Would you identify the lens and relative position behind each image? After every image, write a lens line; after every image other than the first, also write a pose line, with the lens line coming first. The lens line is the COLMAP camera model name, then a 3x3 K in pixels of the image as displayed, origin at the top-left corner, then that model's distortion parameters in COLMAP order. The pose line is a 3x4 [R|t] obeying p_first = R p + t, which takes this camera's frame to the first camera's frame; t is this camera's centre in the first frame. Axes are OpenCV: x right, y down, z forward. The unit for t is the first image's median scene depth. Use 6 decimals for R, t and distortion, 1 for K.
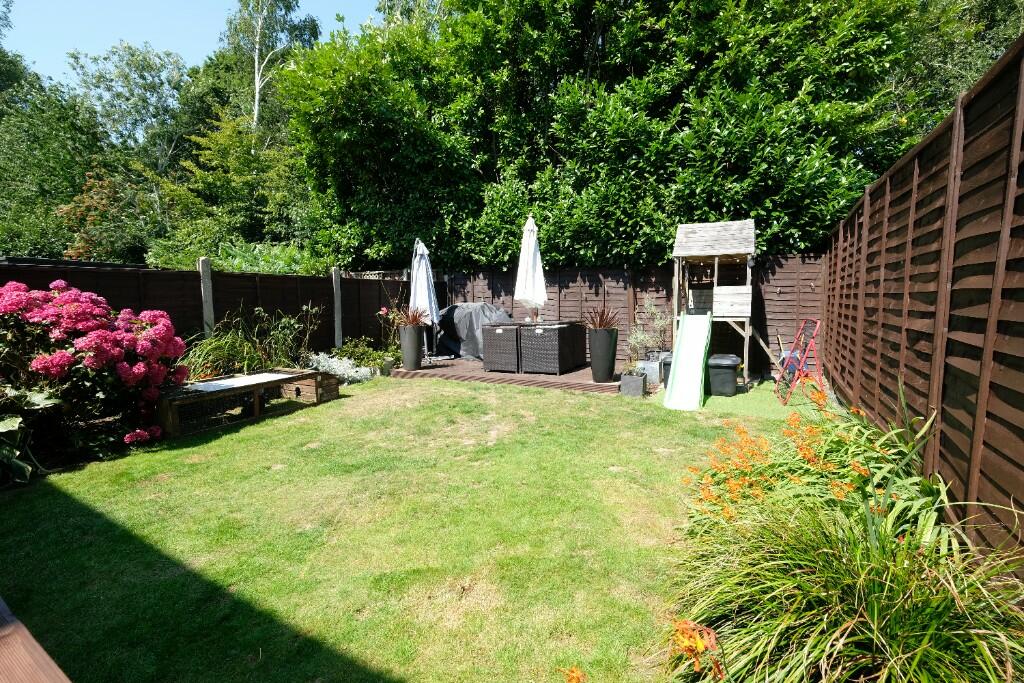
lens RADIAL K [[447.4, 0, 510.9], [0, 447.4, 342.3], [0, 0, 1]] dist [-0.005672, 0.004563]
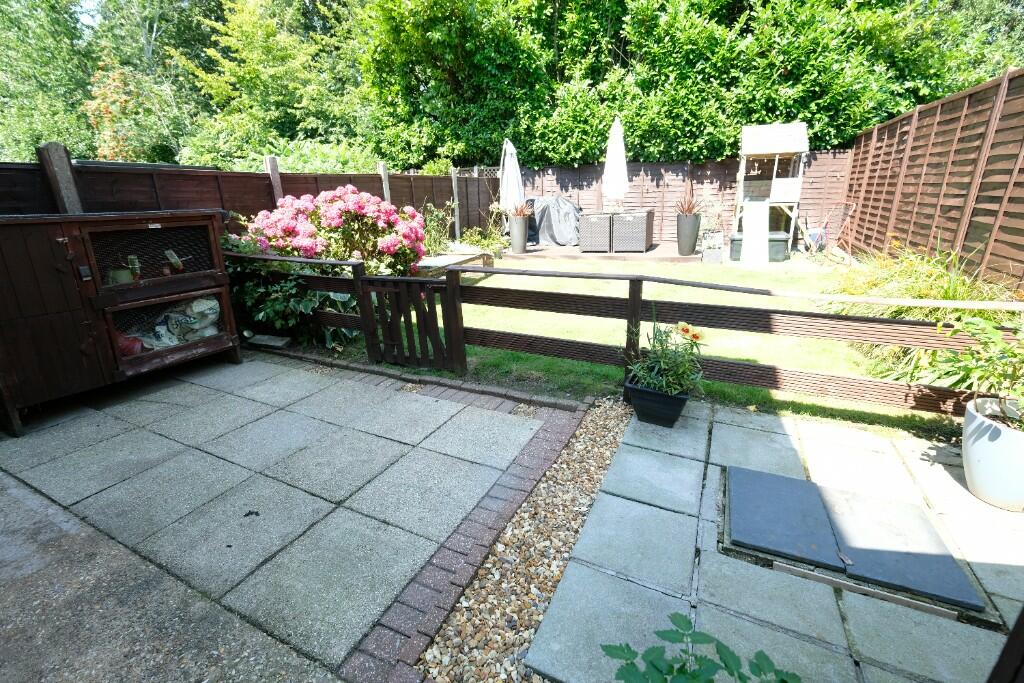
lens RADIAL K [[447.4, 0, 508.6], [0, 447.4, 333.1], [0, 0, 1]] dist [-0.005672, 0.004563]
pose [[0.996653, -0.044060, 0.068853, -0.346882], [0.028753, 0.977437, 0.209262, 0.017022], [-0.076519, -0.206582, 0.975433, -0.247498]]
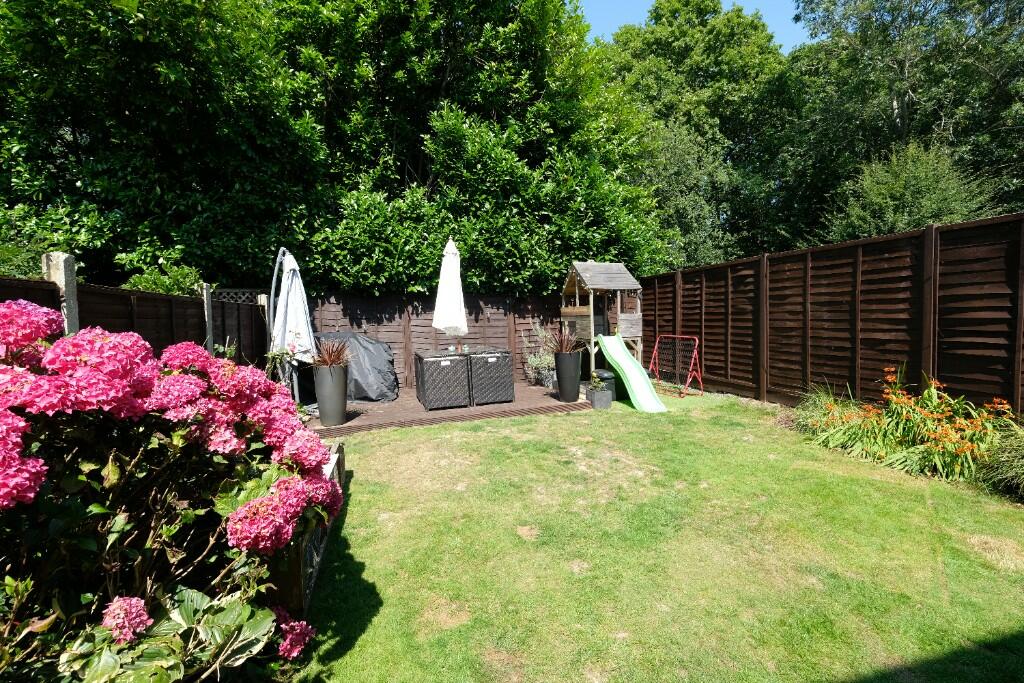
lens RADIAL K [[447.4, 0, 511.1], [0, 447.4, 336.3], [0, 0, 1]] dist [-0.005672, 0.004563]
pose [[0.708997, -0.036392, 0.704272, -0.532615], [0.083899, 0.995928, -0.032999, -0.036474], [-0.700203, 0.082484, 0.709163, 0.262542]]
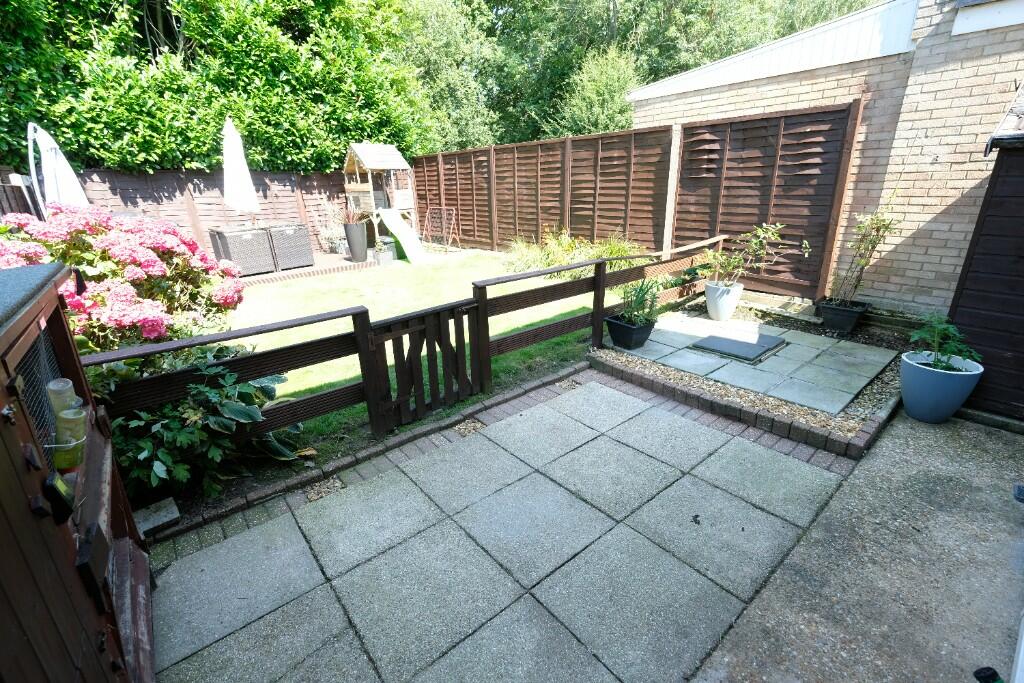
lens RADIAL K [[447.4, 0, 511.8], [0, 447.4, 334.7], [0, 0, 1]] dist [-0.005672, 0.004563]
pose [[0.335230, -0.305500, 0.891230, -0.787546], [0.115156, 0.952161, 0.283070, -0.029909], [-0.935072, 0.007737, 0.354373, 0.046325]]
